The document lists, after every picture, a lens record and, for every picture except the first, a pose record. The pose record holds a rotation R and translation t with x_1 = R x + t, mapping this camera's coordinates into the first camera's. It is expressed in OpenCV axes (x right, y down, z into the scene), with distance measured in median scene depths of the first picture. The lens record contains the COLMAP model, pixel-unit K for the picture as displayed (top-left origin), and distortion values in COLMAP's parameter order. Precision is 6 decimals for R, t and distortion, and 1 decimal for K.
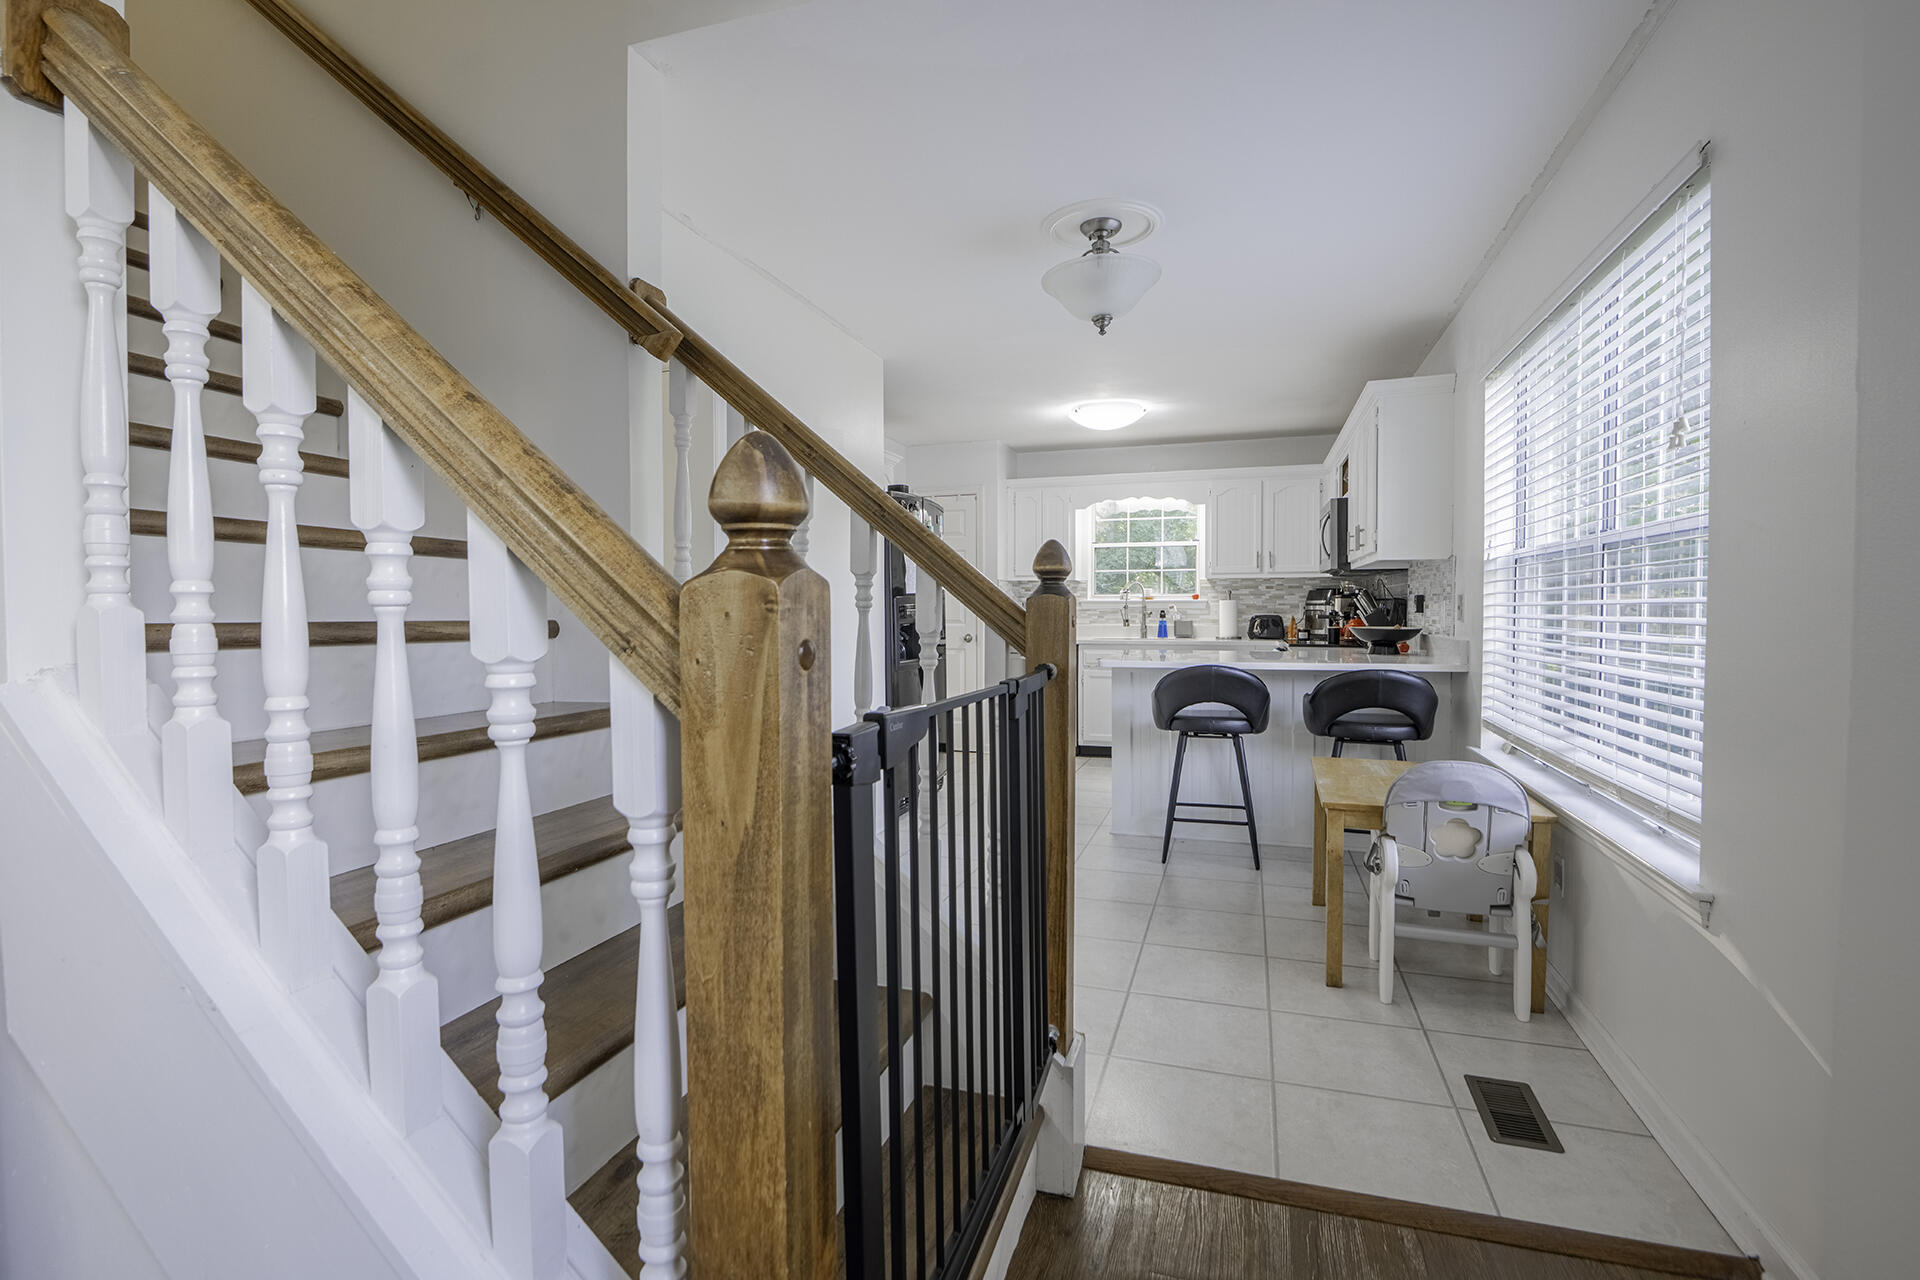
lens RADIAL K [[880.1, 0, 955.9], [0, 880.1, 631.4], [0, 0, 1]] dist [-0.003990, -0.010668]
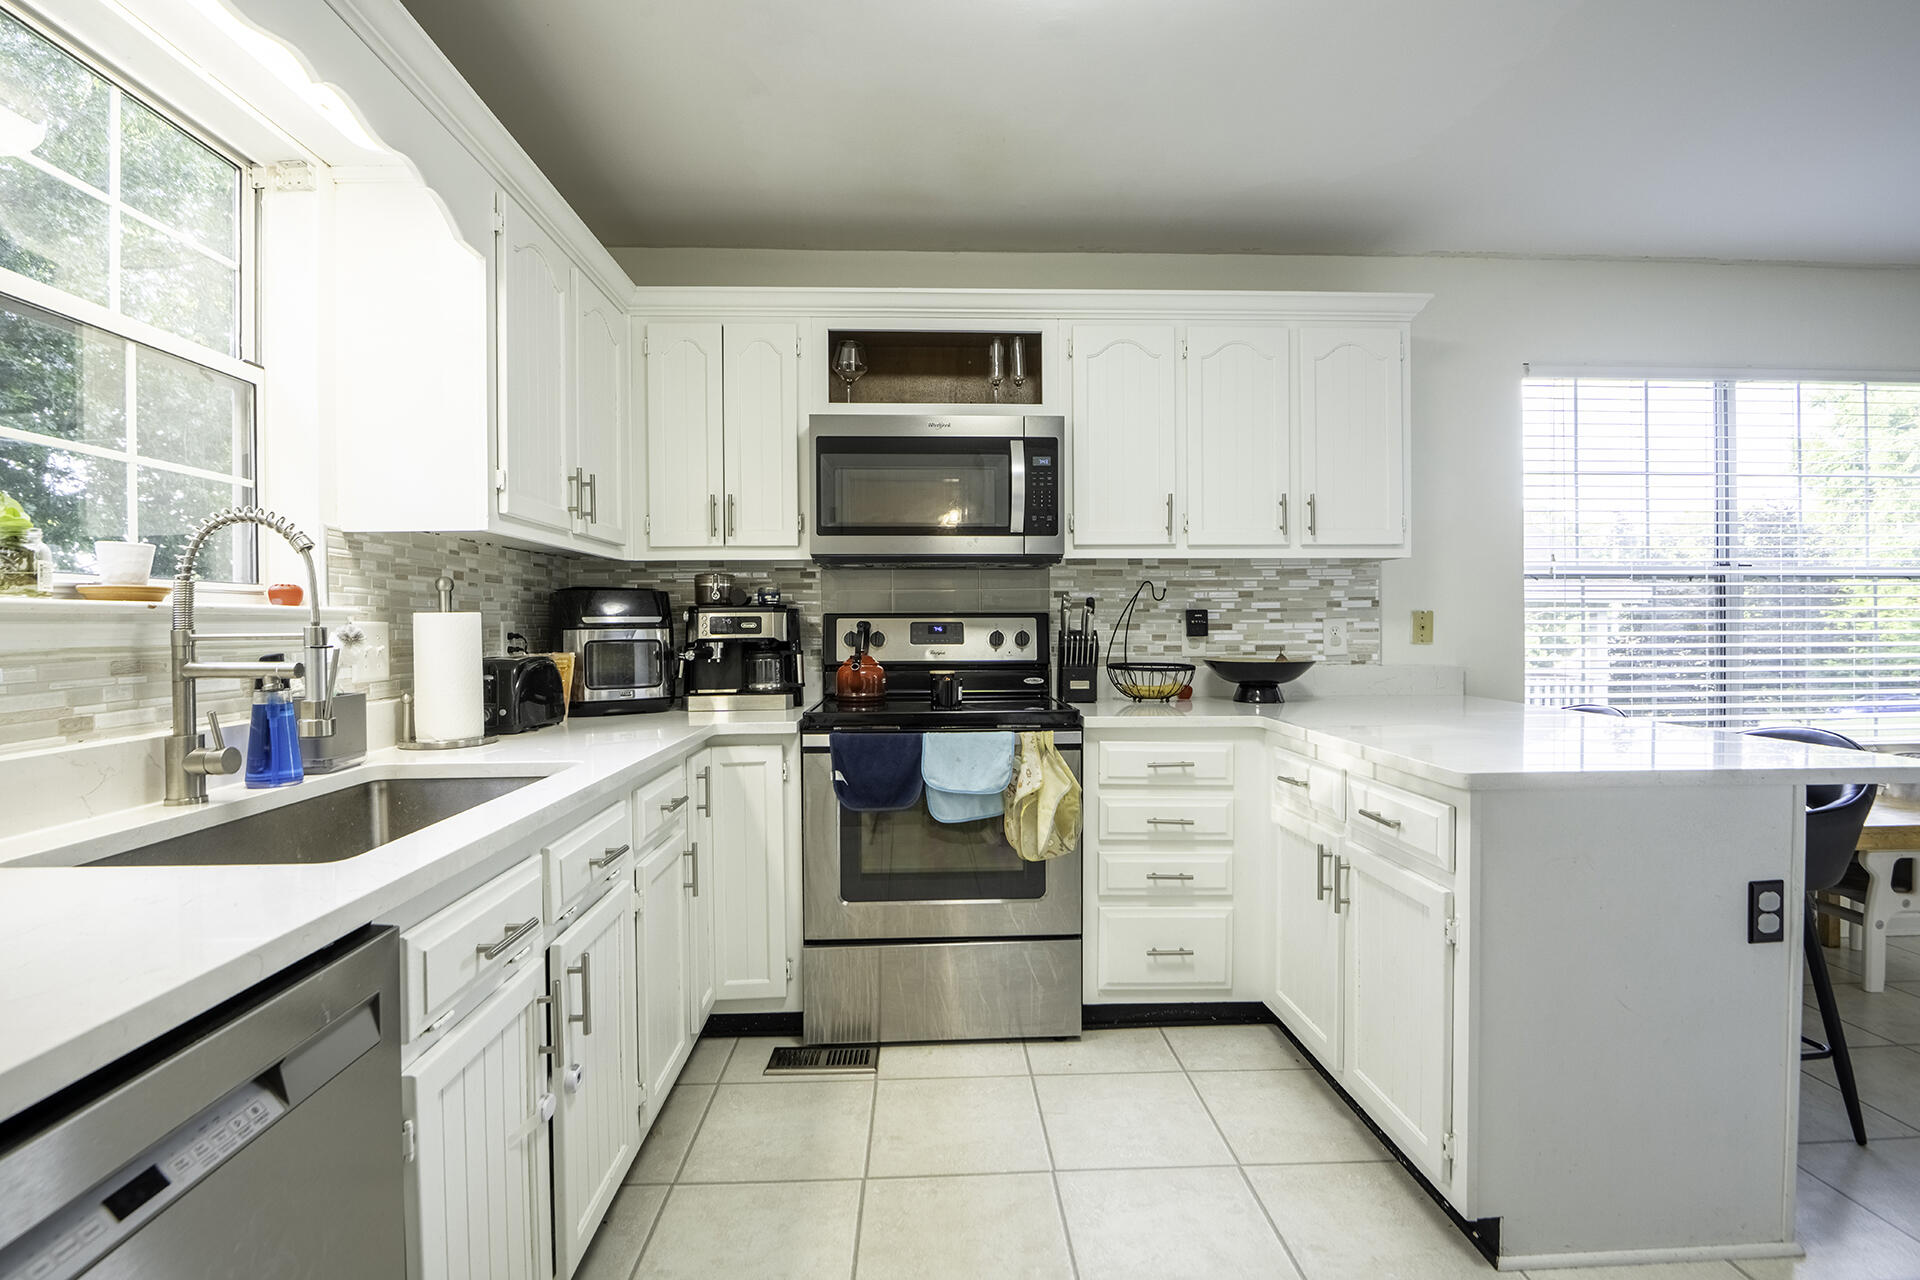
lens RADIAL K [[880.1, 0, 955.9], [0, 880.1, 631.4], [0, 0, 1]] dist [-0.003990, -0.010668]
pose [[-0.349534, -0.004348, 0.936914, -0.023097], [0.032613, 0.999327, 0.016804, -0.029702], [-0.936356, 0.036429, -0.349157, 0.989040]]
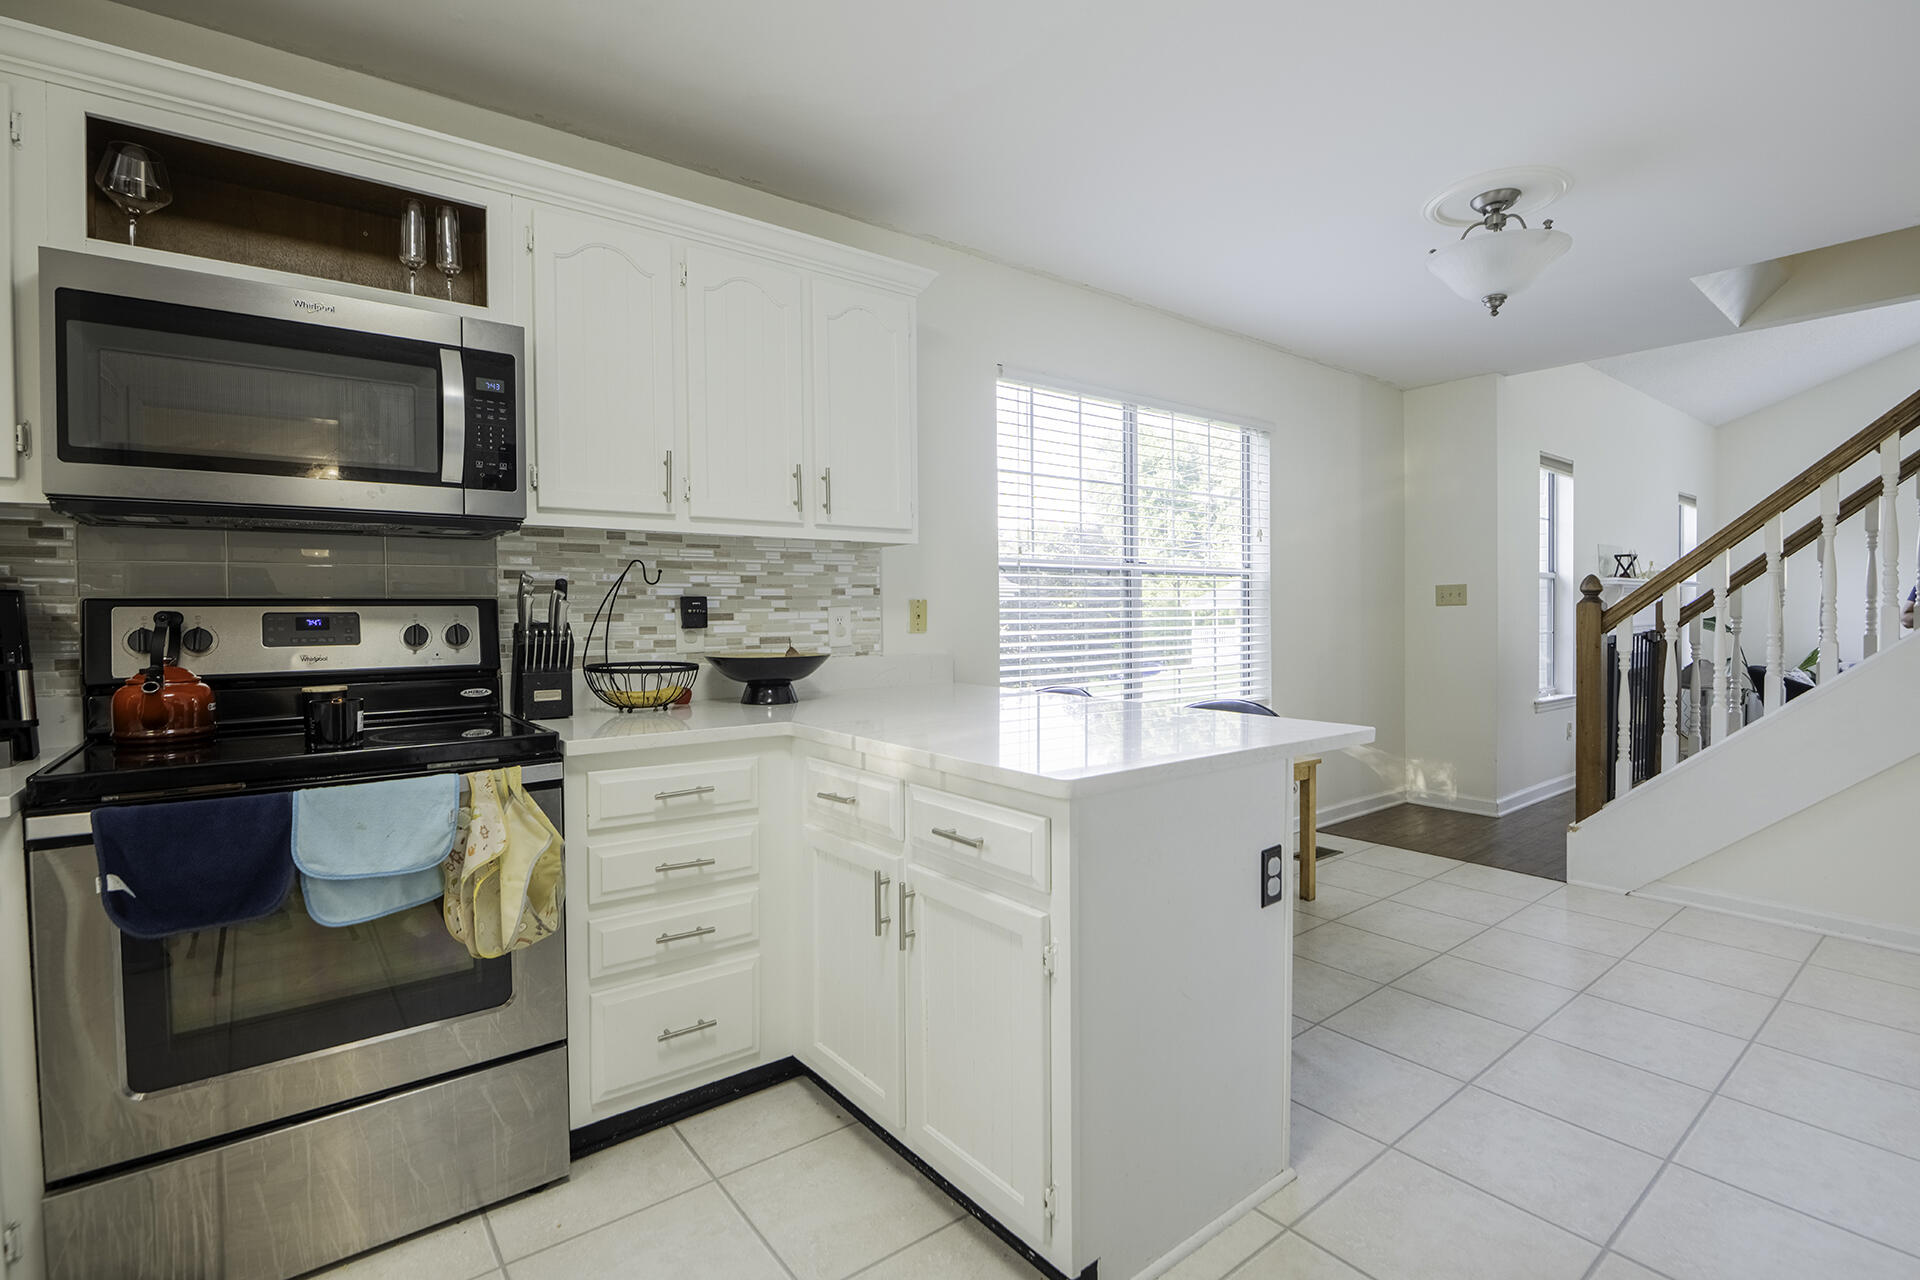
lens RADIAL K [[880.1, 0, 955.9], [0, 880.1, 631.4], [0, 0, 1]] dist [-0.003990, -0.010668]
pose [[-0.829773, -0.004319, 0.558084, 0.055522], [0.026190, 0.998567, 0.046667, -0.028901], [-0.557486, 0.053339, -0.828471, 0.965223]]
